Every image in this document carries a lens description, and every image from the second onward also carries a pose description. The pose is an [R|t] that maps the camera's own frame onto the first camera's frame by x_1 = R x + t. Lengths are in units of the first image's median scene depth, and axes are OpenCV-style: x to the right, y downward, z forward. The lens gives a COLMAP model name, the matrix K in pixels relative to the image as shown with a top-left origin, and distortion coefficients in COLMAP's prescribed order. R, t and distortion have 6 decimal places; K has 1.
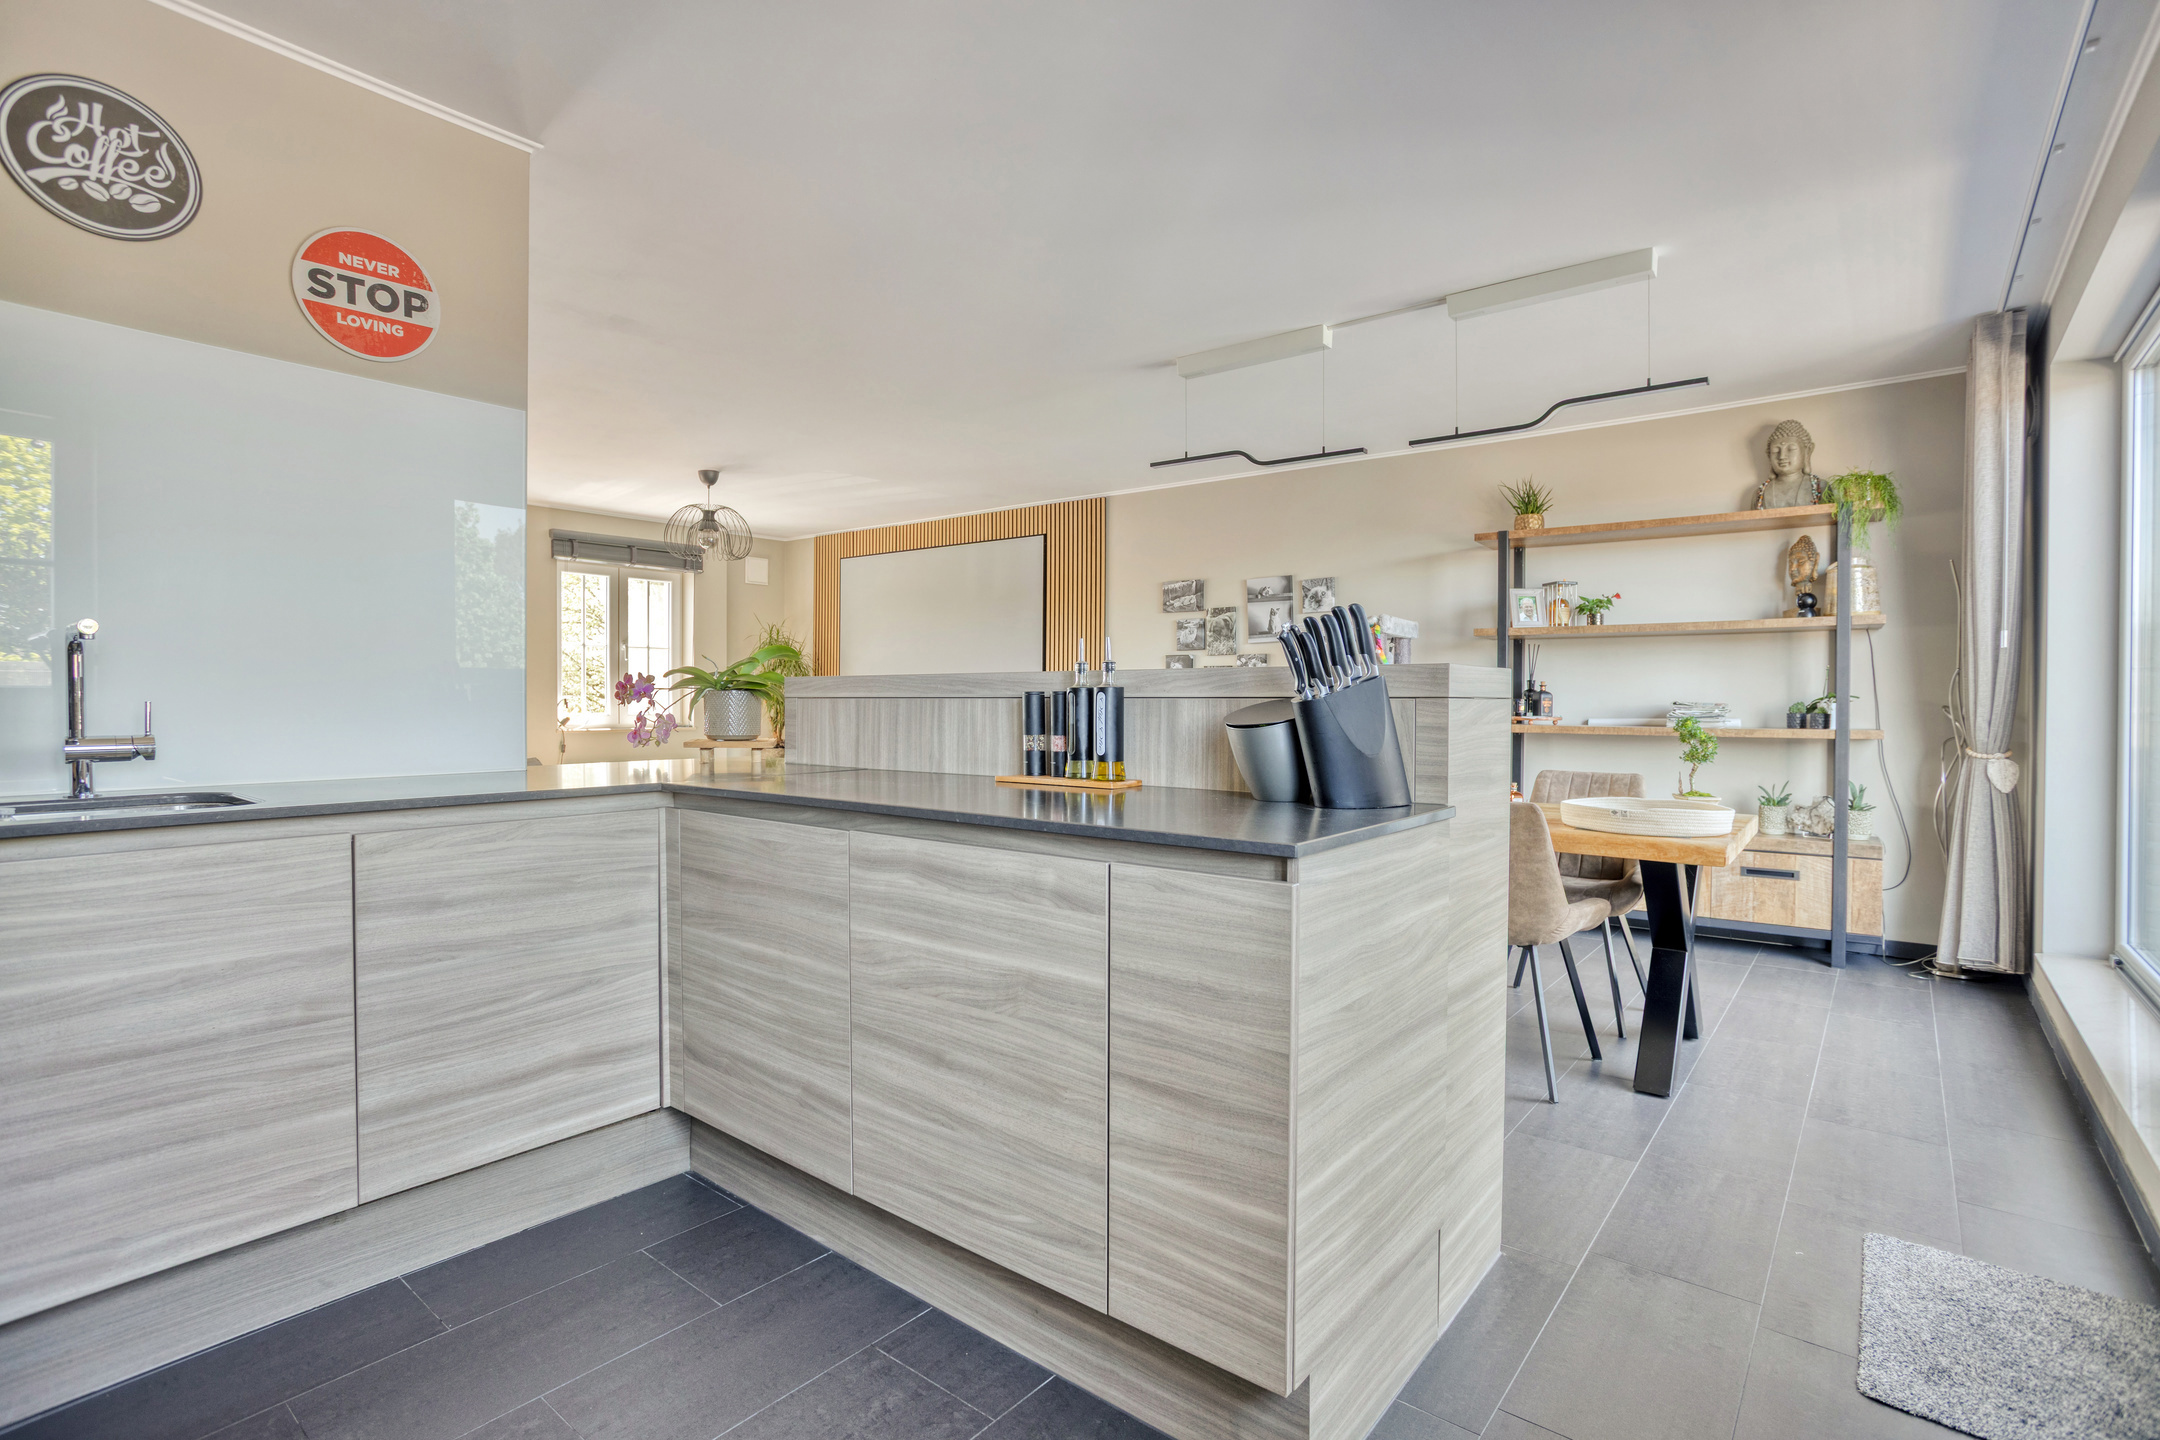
lens RADIAL K [[1043.8, 0, 1074.4], [0, 1043.8, 718.0], [0, 0, 1]] dist [-0.076890, 0.034405]
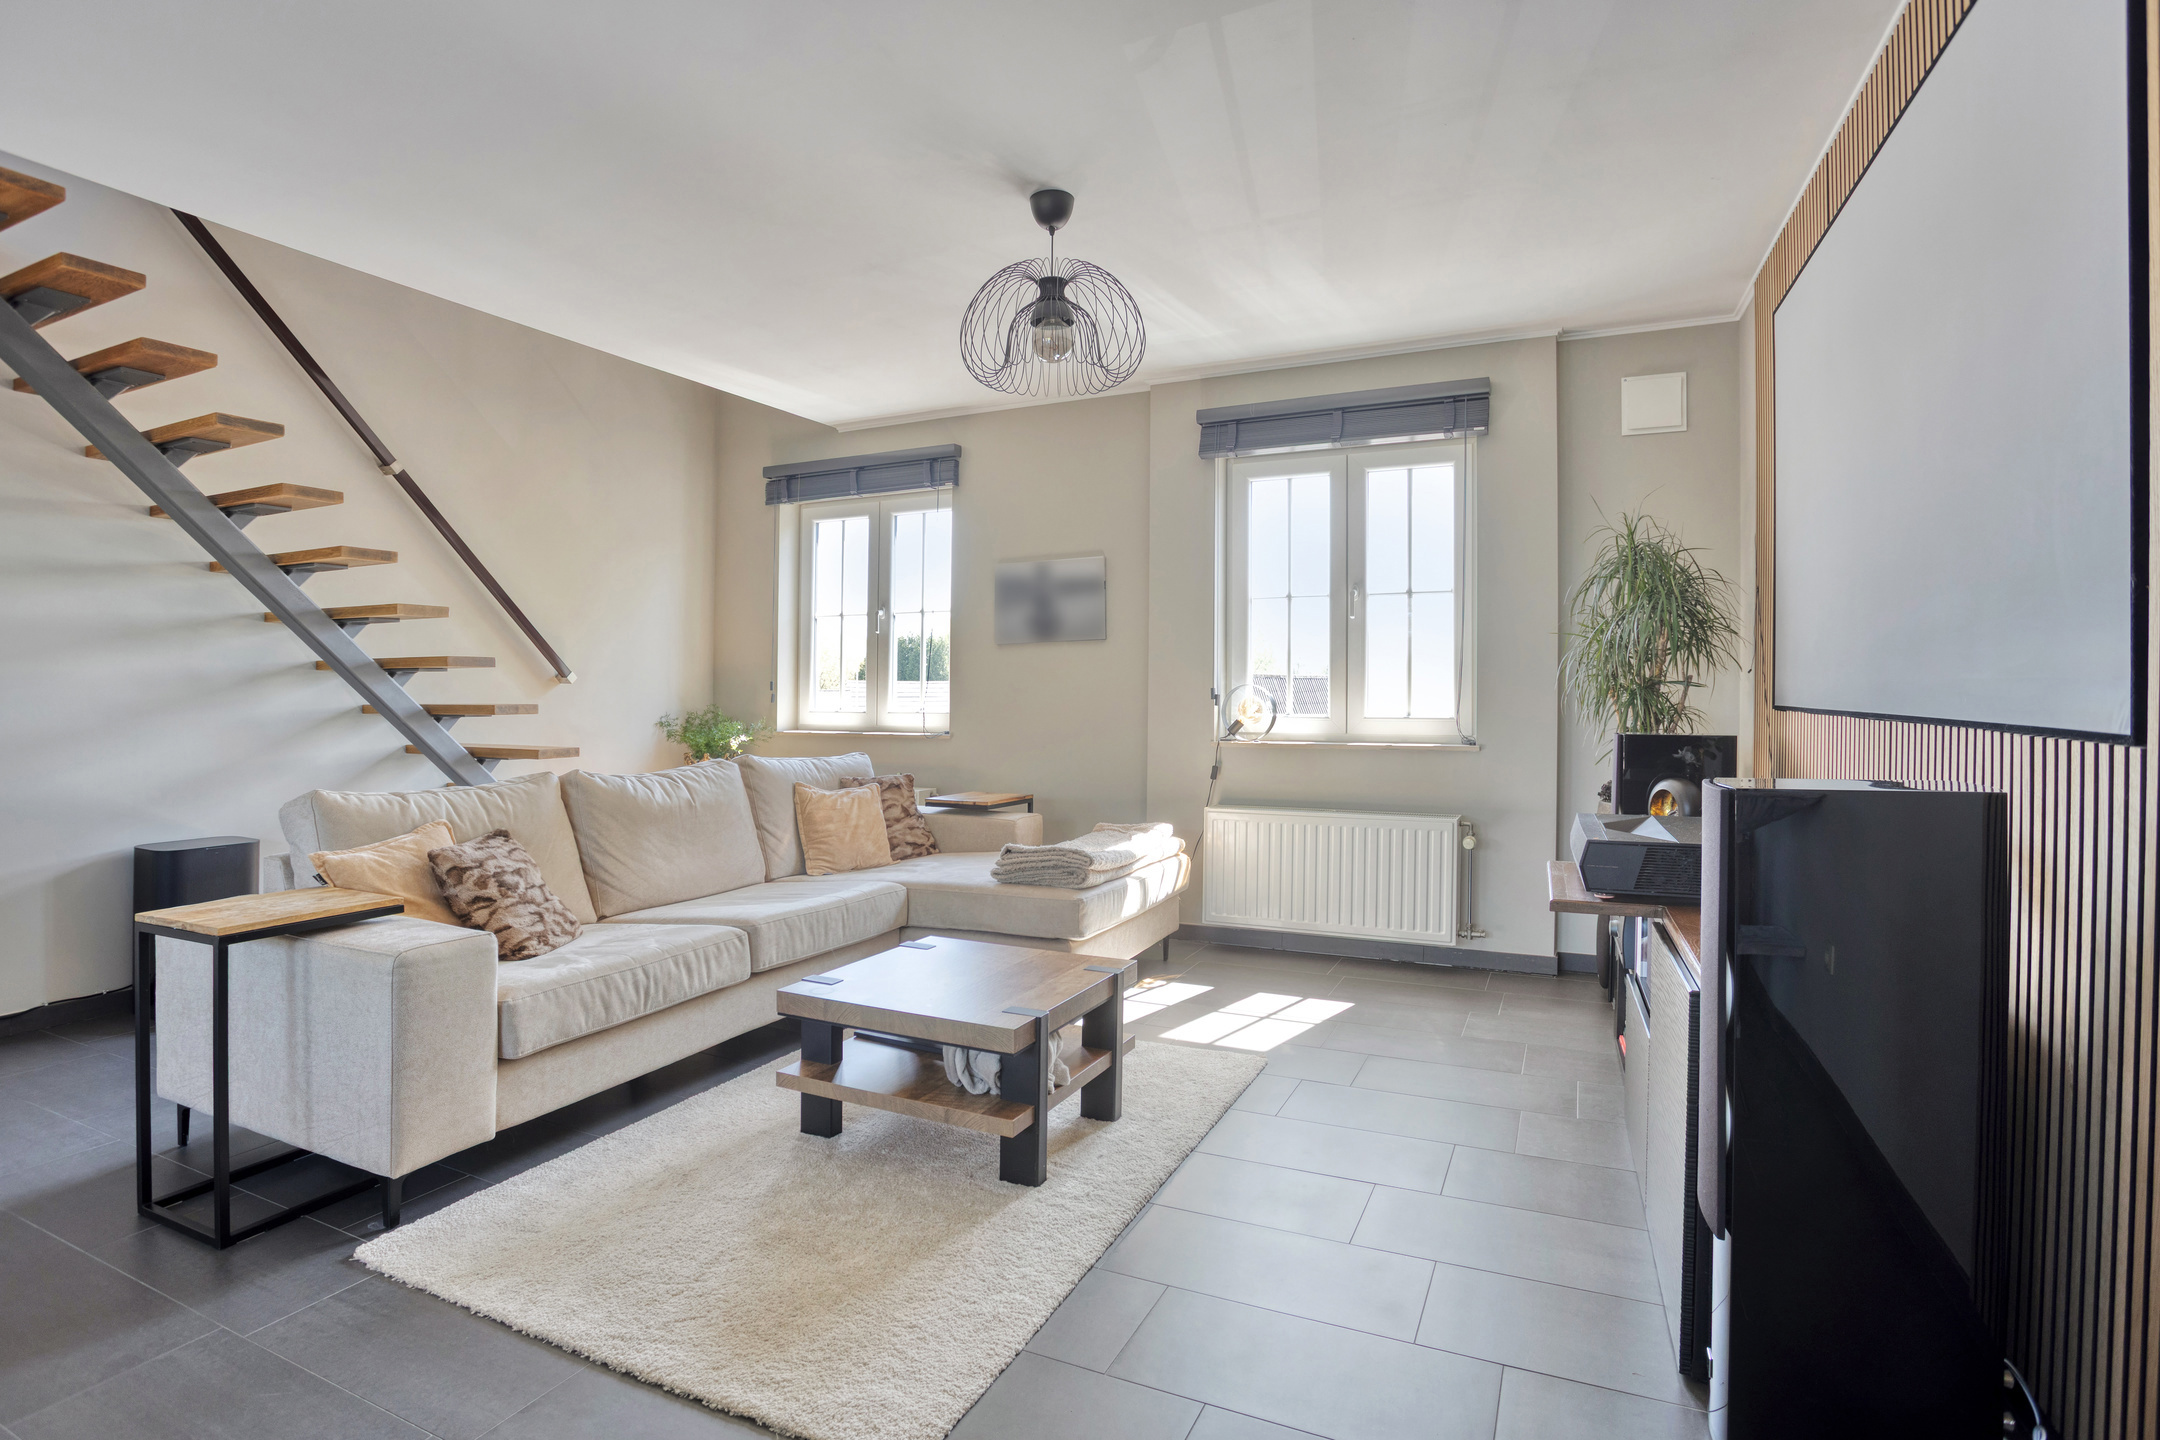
lens RADIAL K [[1043.8, 0, 1074.4], [0, 1043.8, 718.0], [0, 0, 1]] dist [-0.076890, 0.034405]
pose [[0.226055, 0.031571, -0.973603, 0.270007], [-0.013905, 0.999477, 0.029182, -0.060634], [0.974015, 0.006941, 0.226376, 2.541824]]
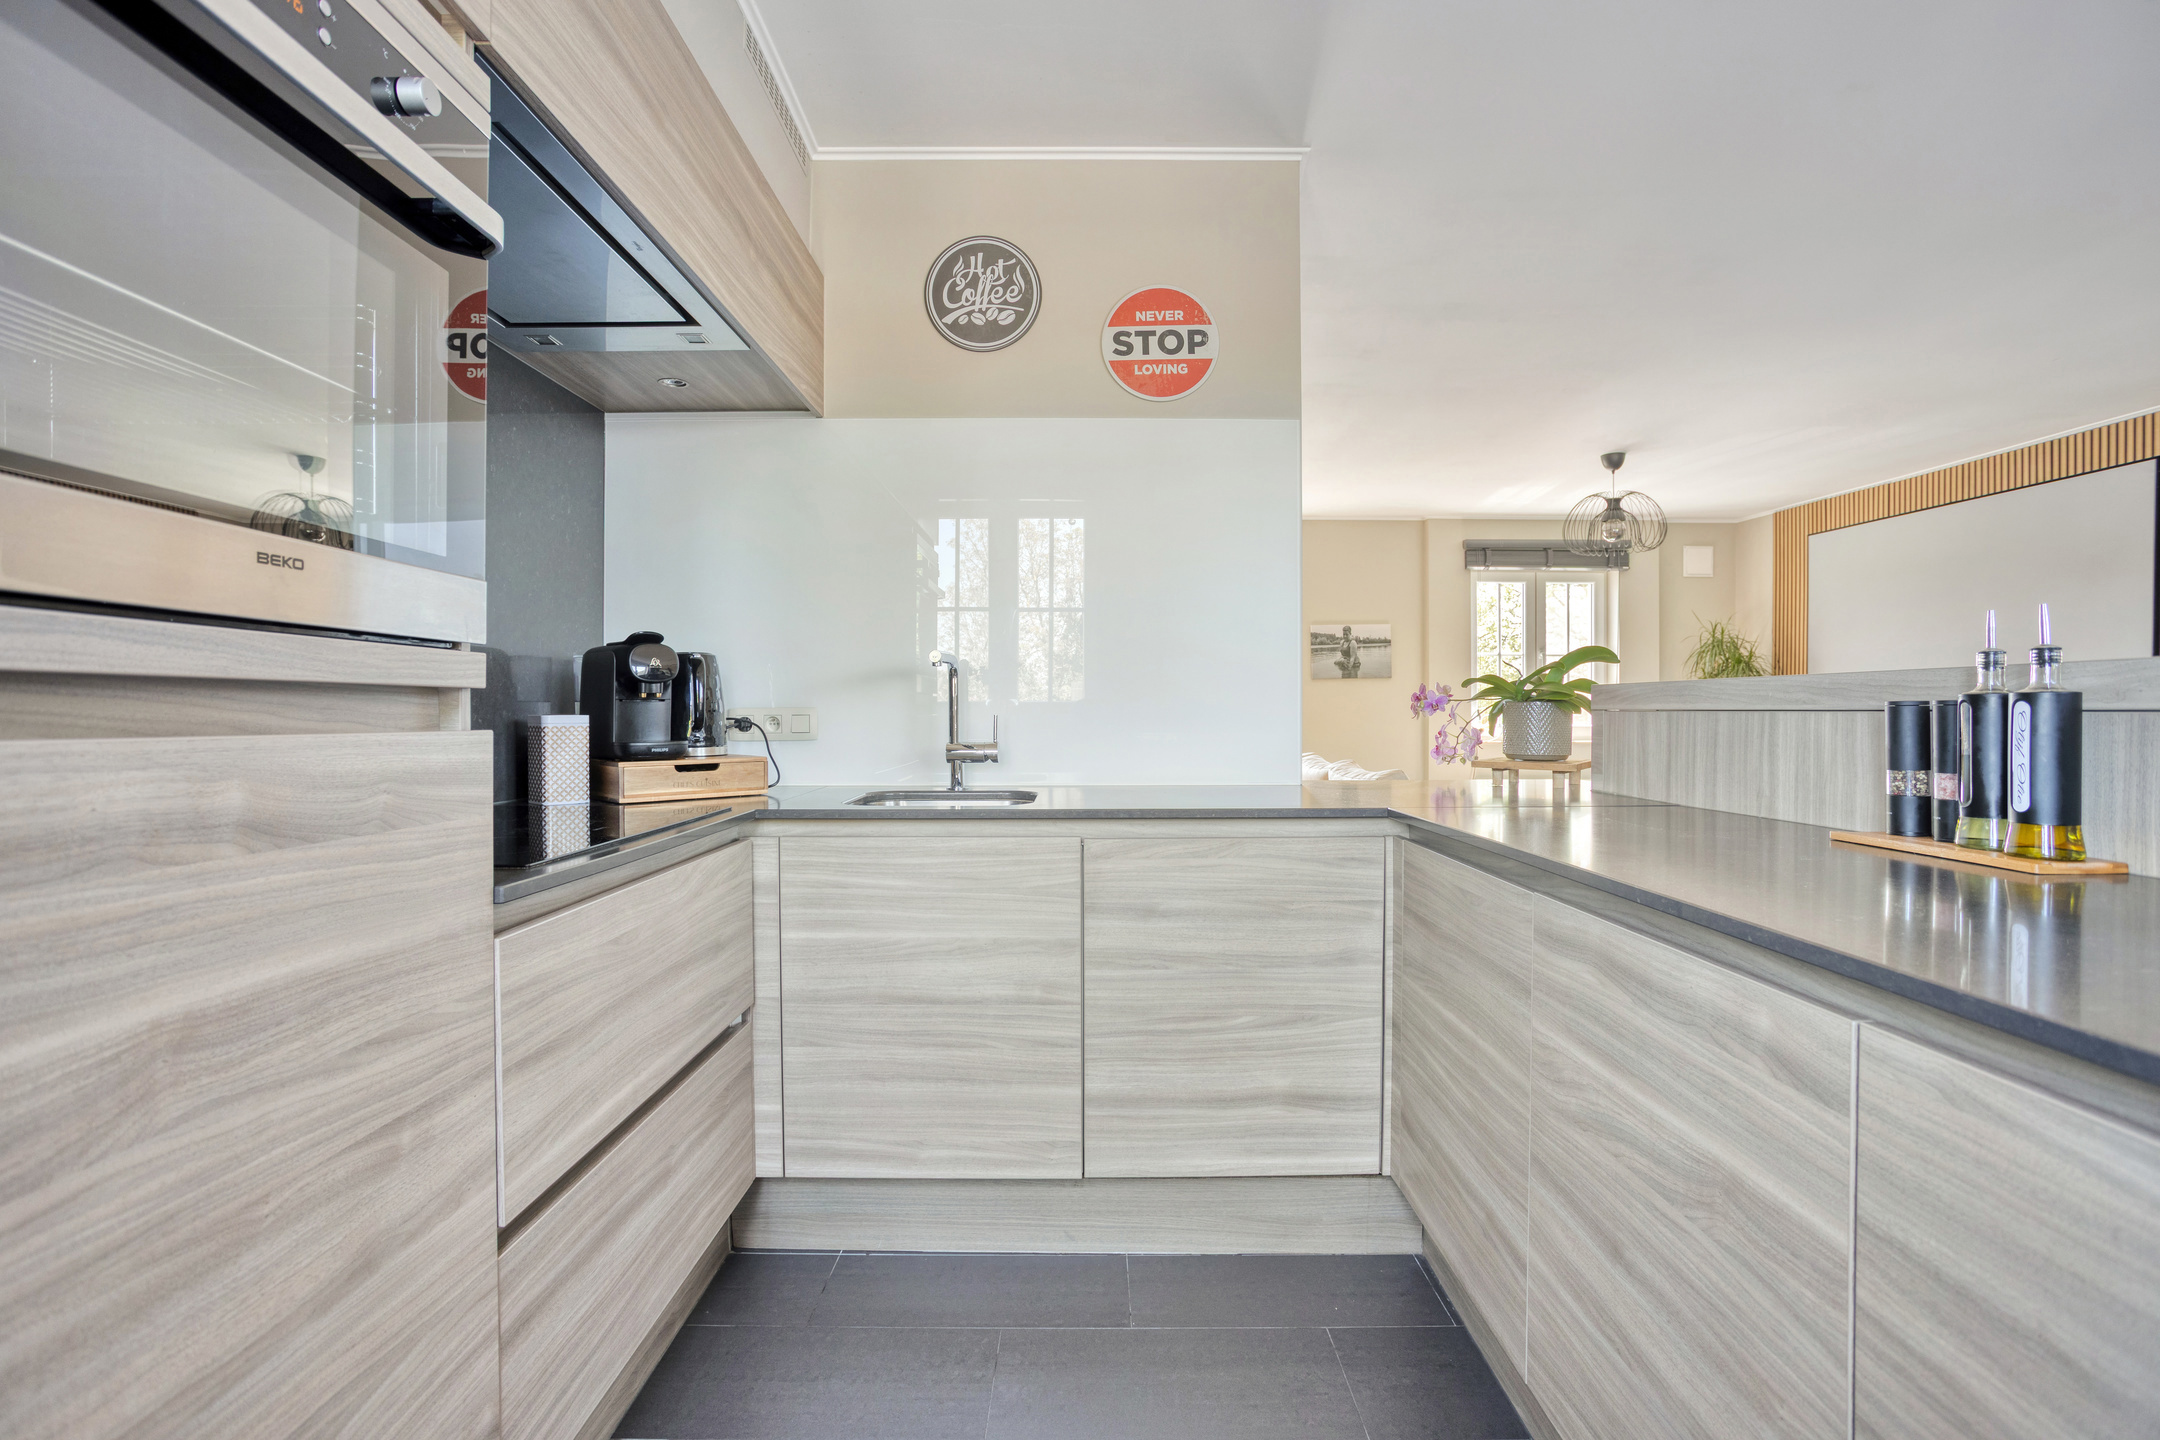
lens RADIAL K [[1043.8, 0, 1074.4], [0, 1043.8, 718.0], [0, 0, 1]] dist [-0.076890, 0.034405]
pose [[0.623174, 0.003652, -0.782075, 0.129199], [-0.011390, 0.999925, -0.004406, -0.007374], [0.782000, 0.011653, 0.623169, 0.249711]]
